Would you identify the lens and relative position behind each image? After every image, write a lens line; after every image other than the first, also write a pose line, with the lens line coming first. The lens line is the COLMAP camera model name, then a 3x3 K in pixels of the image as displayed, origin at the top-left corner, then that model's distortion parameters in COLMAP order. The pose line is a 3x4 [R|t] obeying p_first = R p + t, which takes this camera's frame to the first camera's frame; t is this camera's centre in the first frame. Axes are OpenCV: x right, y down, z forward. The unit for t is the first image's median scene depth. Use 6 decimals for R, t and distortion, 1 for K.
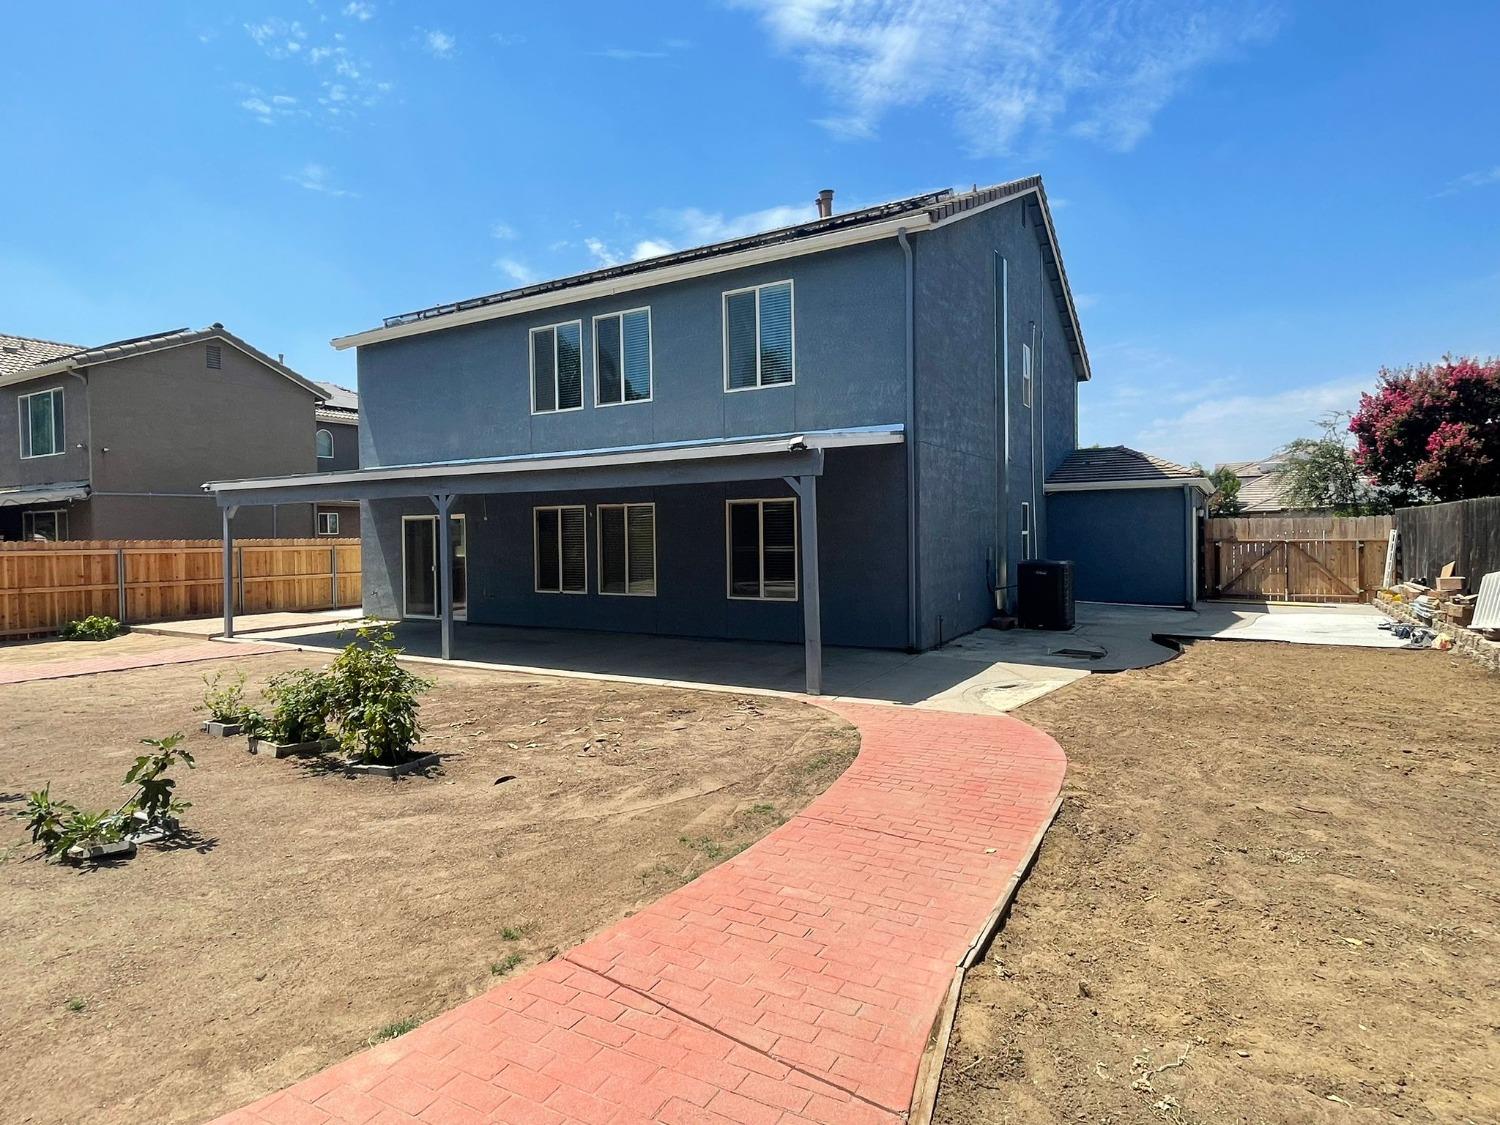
lens RADIAL K [[847.3, 0, 750.1], [0, 847.3, 554.7], [0, 0, 1]] dist [-0.009383, -0.000889]
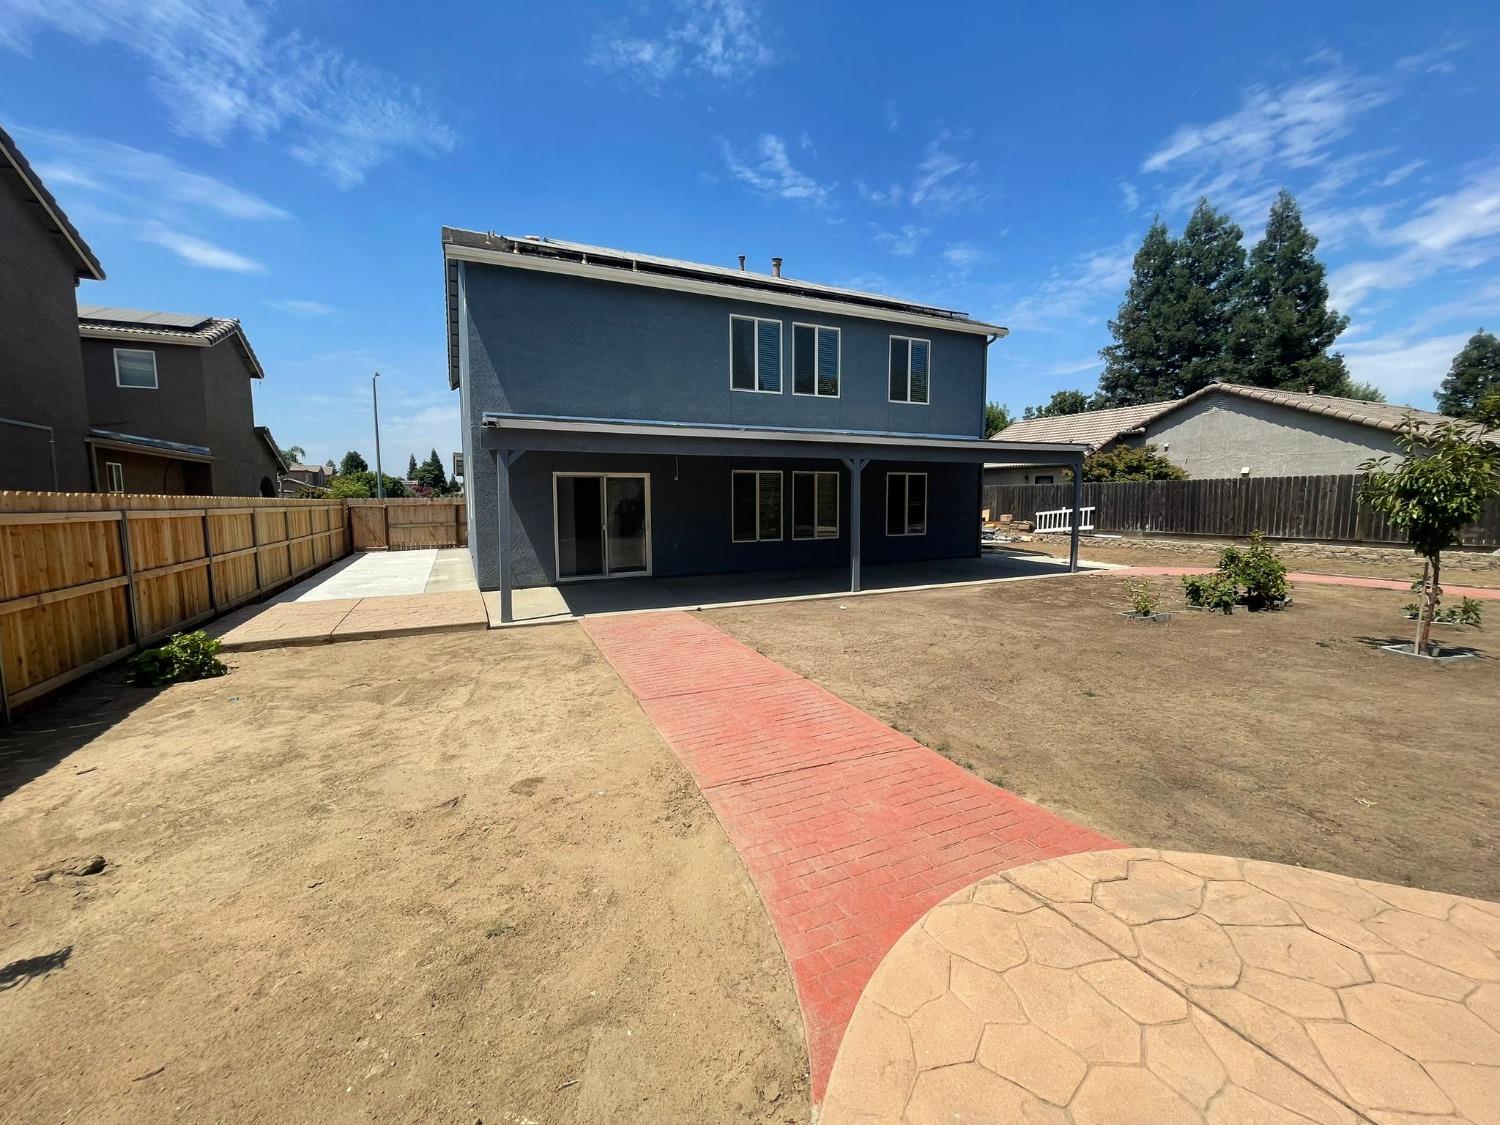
lens RADIAL K [[609.2, 0, 749.3], [0, 609.2, 564.2], [0, 0, 1]] dist [-0.004071, 0.000160]
pose [[0.559317, -0.080976, 0.824989, -0.968971], [0.019795, 0.996238, 0.084364, 0.003050], [-0.828717, -0.030856, 0.558816, 0.513094]]
